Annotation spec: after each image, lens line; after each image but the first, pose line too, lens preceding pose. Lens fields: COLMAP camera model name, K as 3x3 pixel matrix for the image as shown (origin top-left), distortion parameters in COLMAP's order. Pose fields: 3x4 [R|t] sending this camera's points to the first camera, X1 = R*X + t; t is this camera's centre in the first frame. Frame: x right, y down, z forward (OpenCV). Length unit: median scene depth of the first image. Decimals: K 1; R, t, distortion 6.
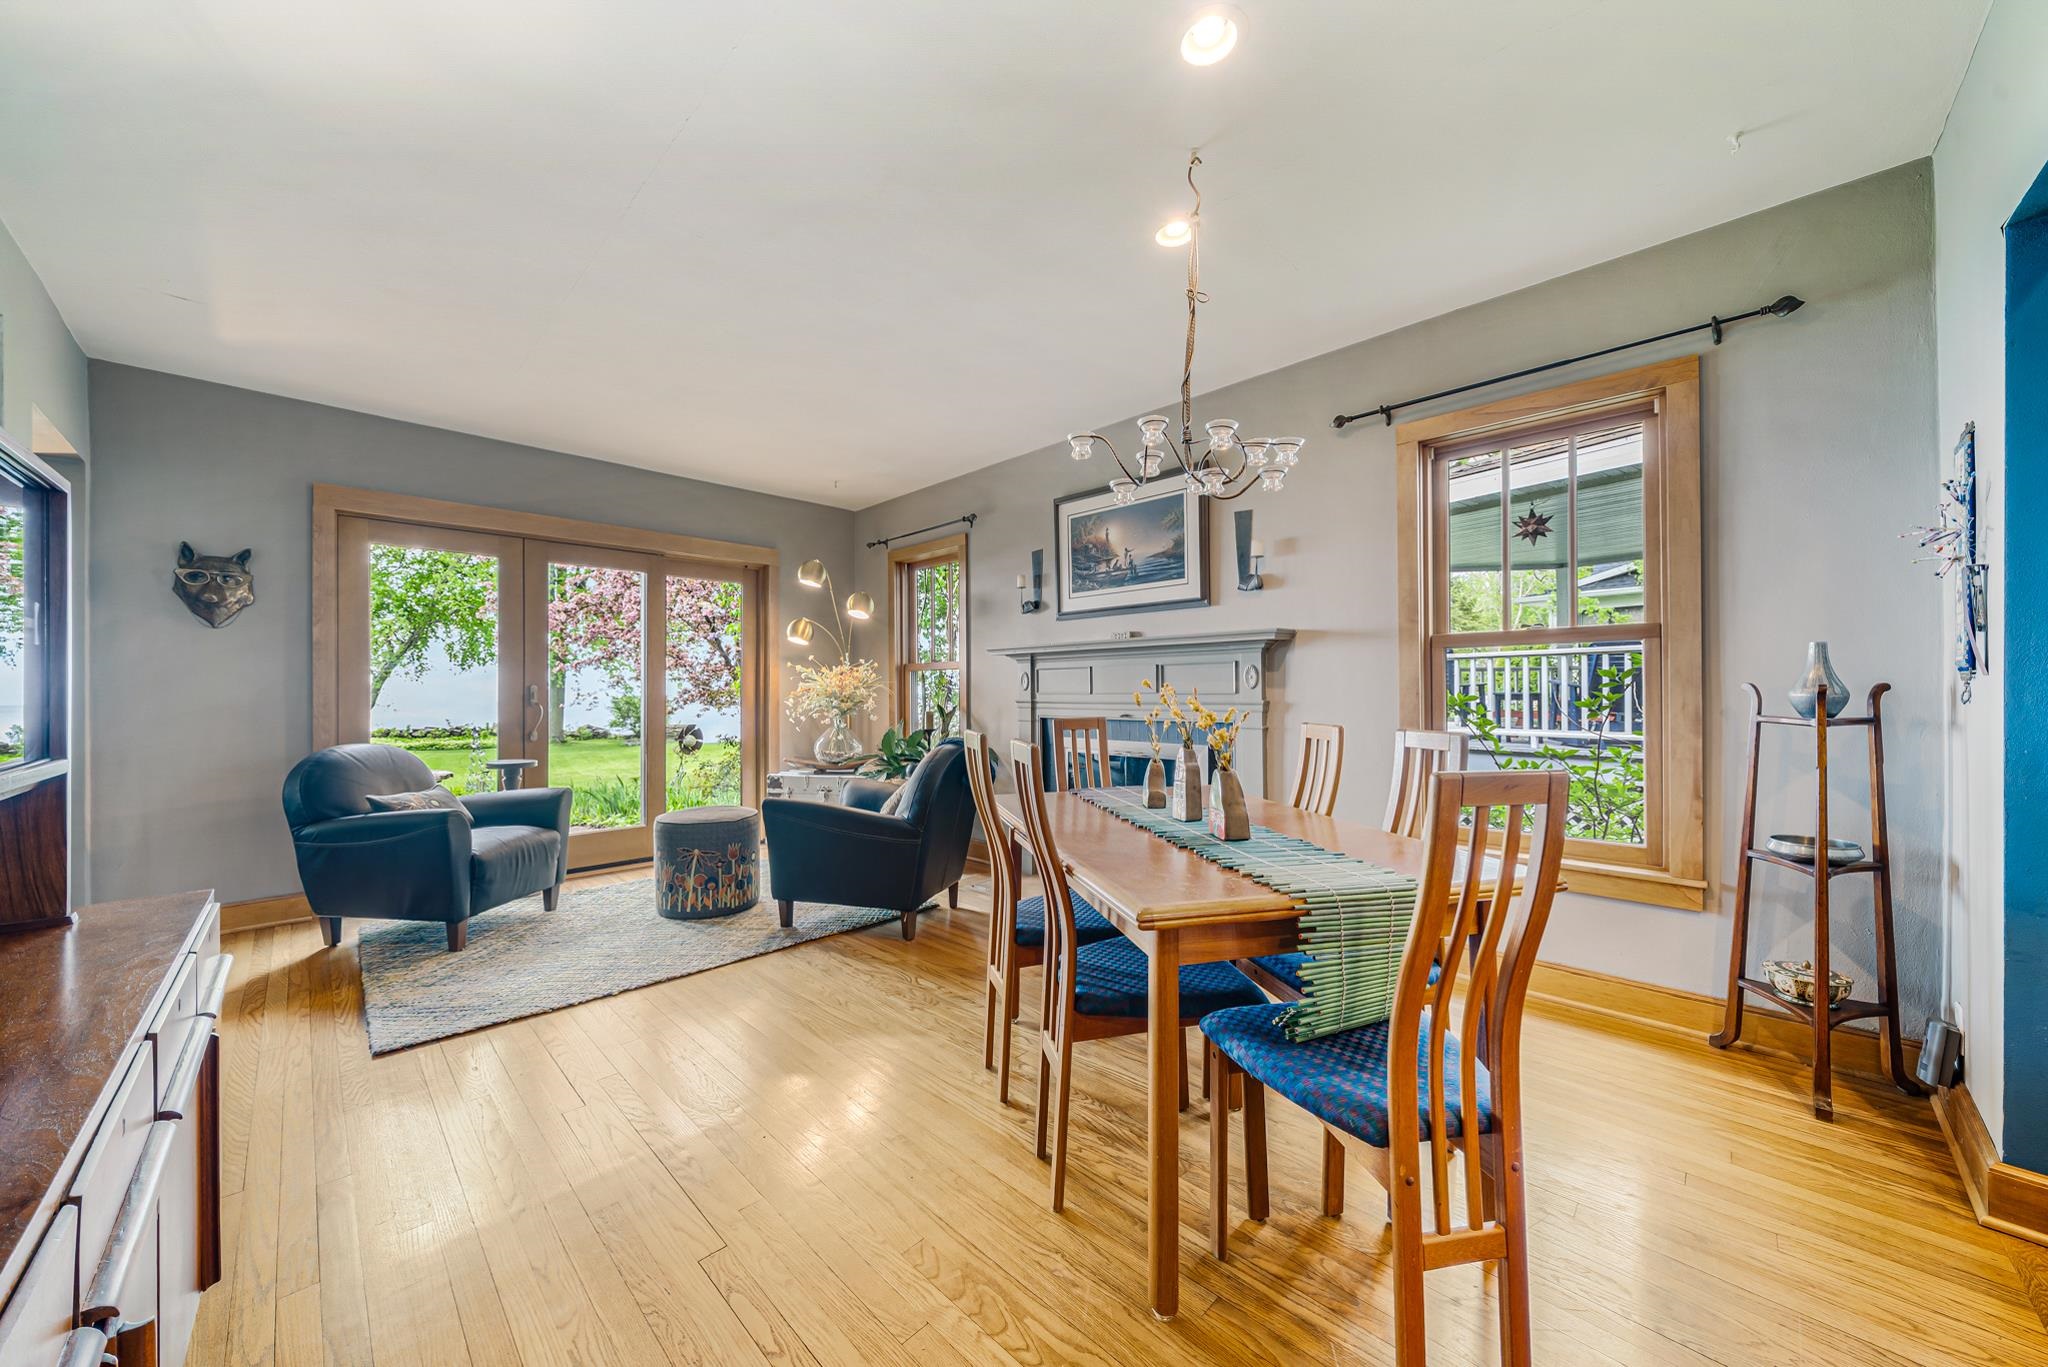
lens RADIAL K [[715.0, 0, 1015.2], [0, 715.0, 689.7], [0, 0, 1]] dist [-0.001955, -0.000138]
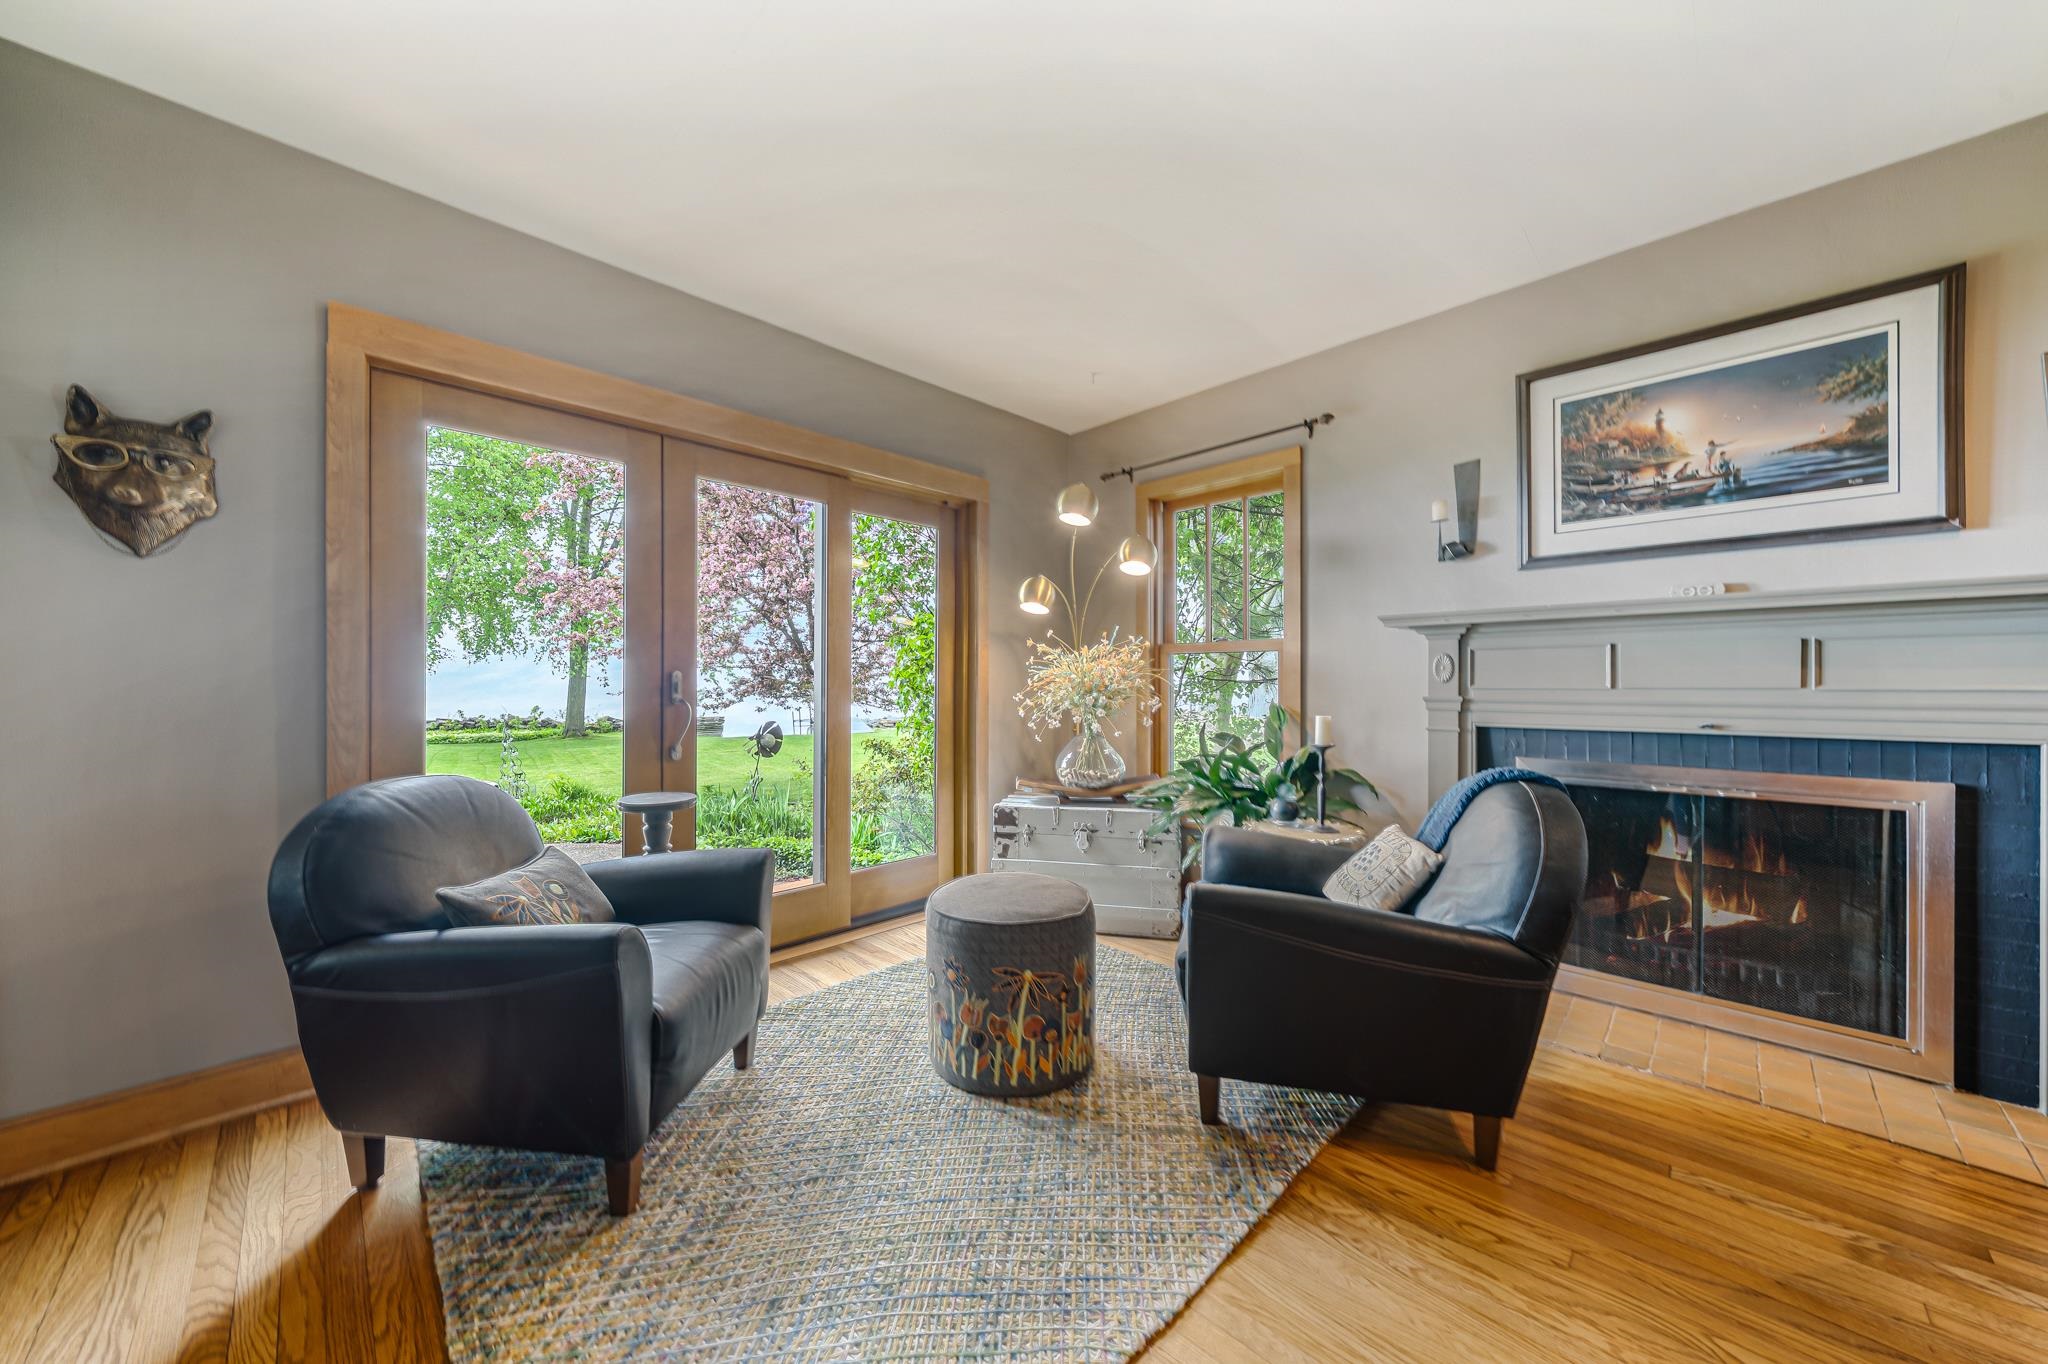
lens RADIAL K [[715.0, 0, 1017.8], [0, 715.0, 683.2], [0, 0, 1]] dist [-0.001955, -0.000138]
pose [[0.999993, 0.003585, -0.001439, -0.417330], [-0.003581, 0.999990, 0.002723, 0.001428], [0.001449, -0.002718, 0.999995, 0.417298]]
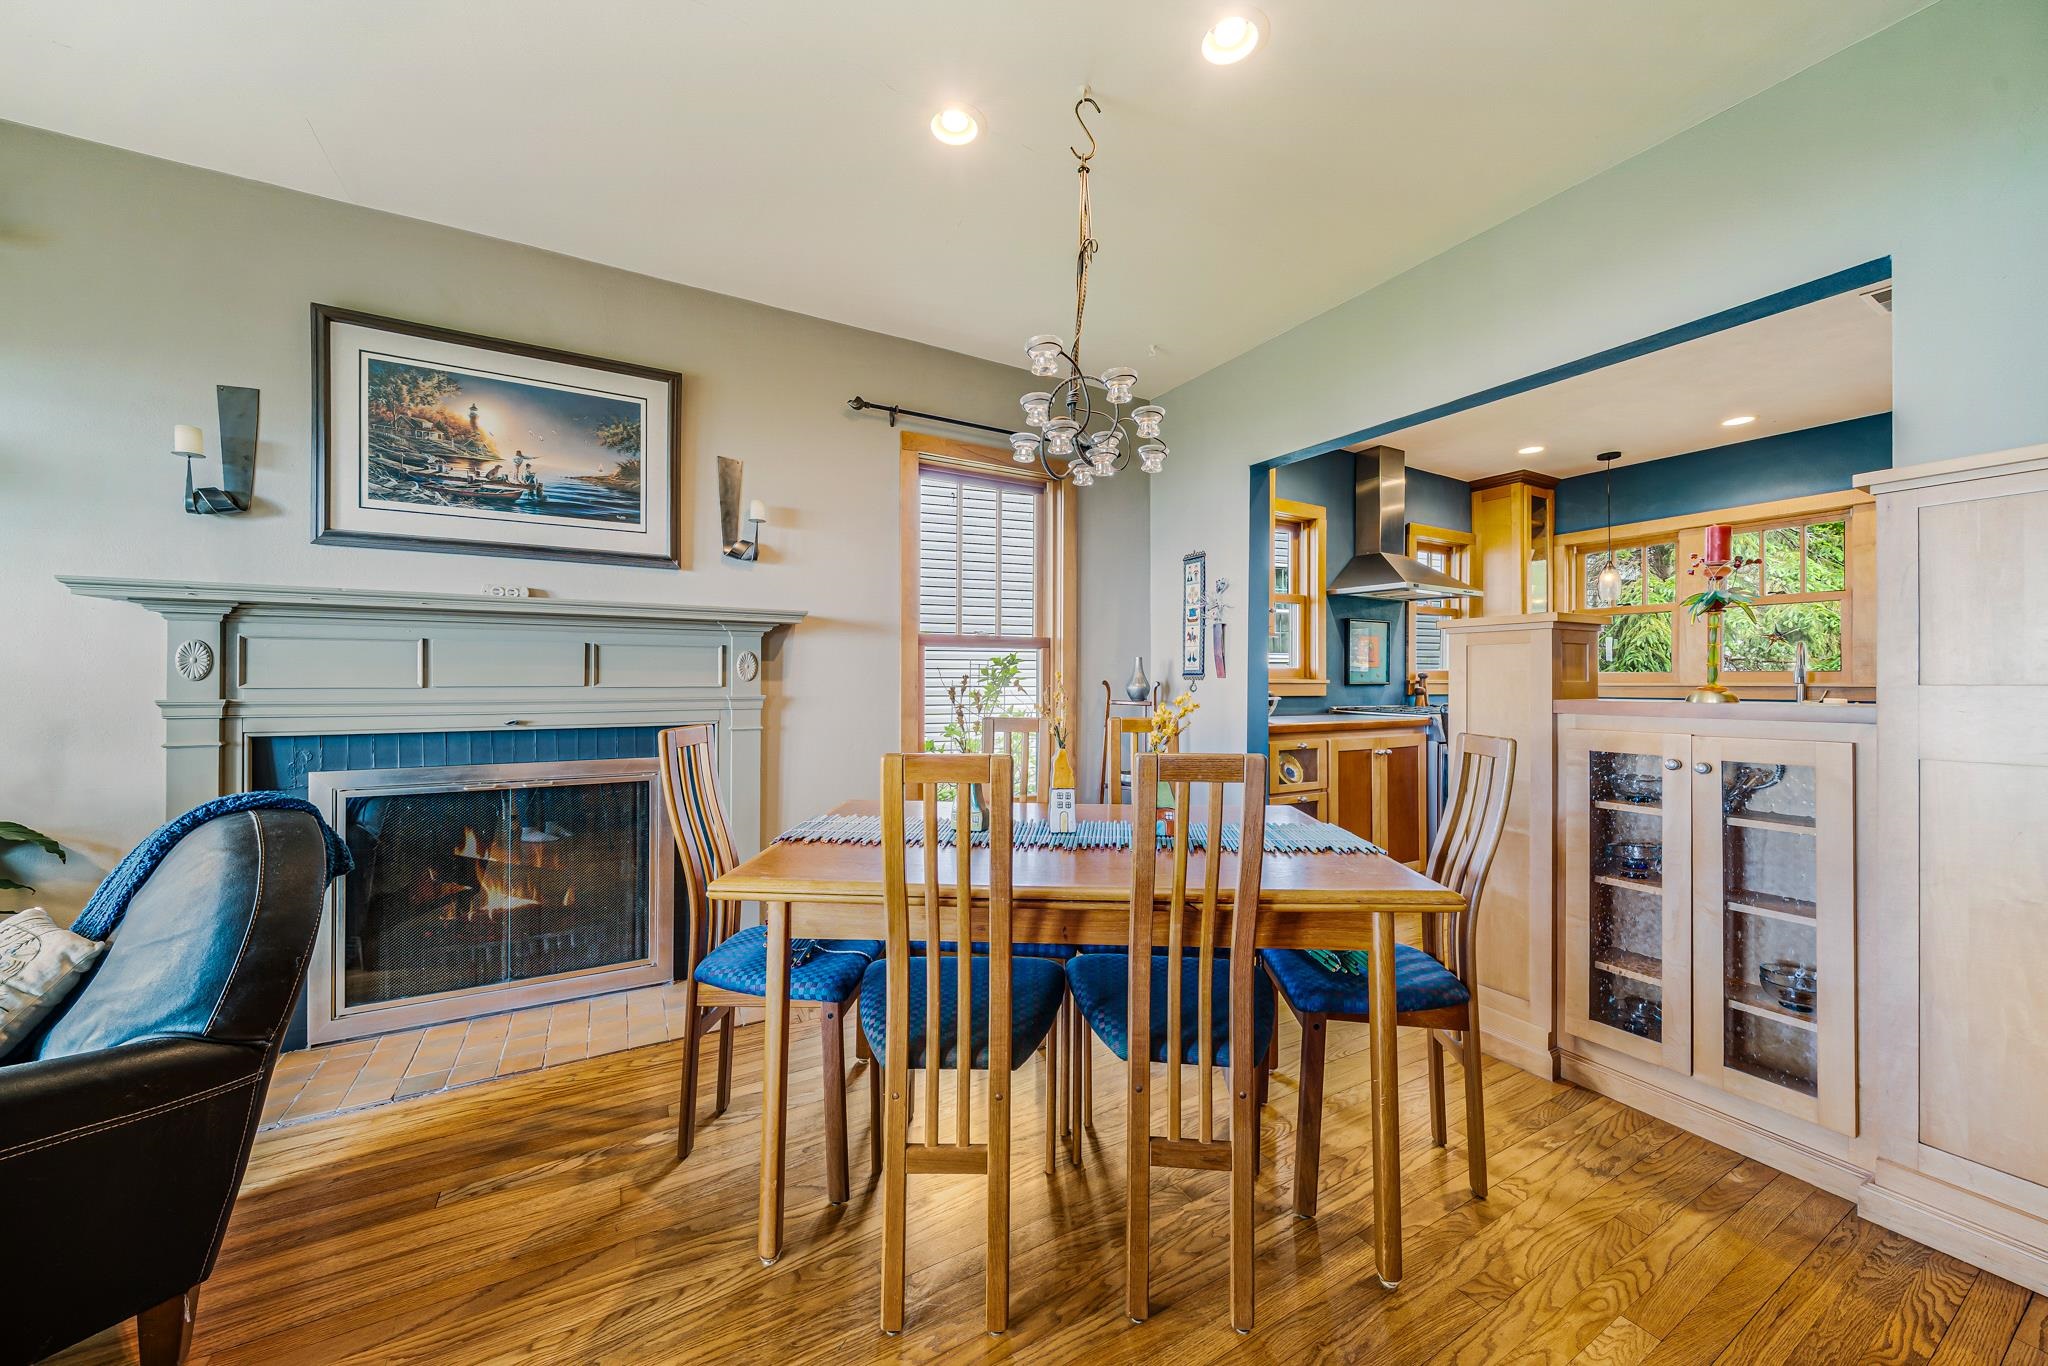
lens RADIAL K [[715.0, 0, 1014.0], [0, 715.0, 679.1], [0, 0, 1]] dist [-0.001955, -0.000138]
pose [[0.278453, 0.008255, 0.960415, -0.320316], [-0.006562, 0.999956, -0.006692, -0.000006], [-0.960428, -0.004439, 0.278495, 0.420813]]
